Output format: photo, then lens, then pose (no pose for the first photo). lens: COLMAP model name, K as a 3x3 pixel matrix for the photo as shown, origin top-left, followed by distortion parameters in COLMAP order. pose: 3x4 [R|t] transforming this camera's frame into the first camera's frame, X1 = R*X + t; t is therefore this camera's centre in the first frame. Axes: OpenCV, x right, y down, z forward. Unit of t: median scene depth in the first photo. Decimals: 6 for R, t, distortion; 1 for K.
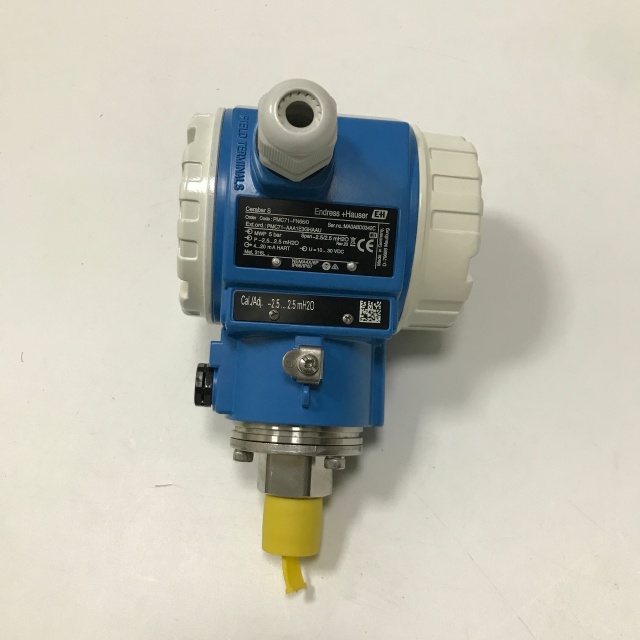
lens RADIAL K [[686.0, 0, 320.3], [0, 686.0, 310.6], [0, 0, 1]] dist [0.163483, -0.645928]
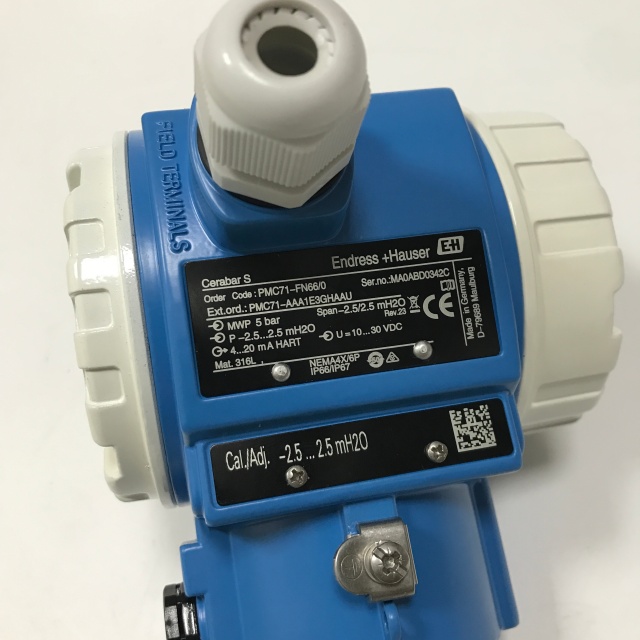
lens RADIAL K [[686.0, 0, 320.3], [0, 686.0, 310.6], [0, 0, 1]] dist [0.163483, -0.645928]
pose [[0.973794, -0.202870, 0.102810, -0.078209], [0.215160, 0.968238, -0.127367, -0.043609], [-0.073705, 0.146149, 0.986513, 0.483367]]
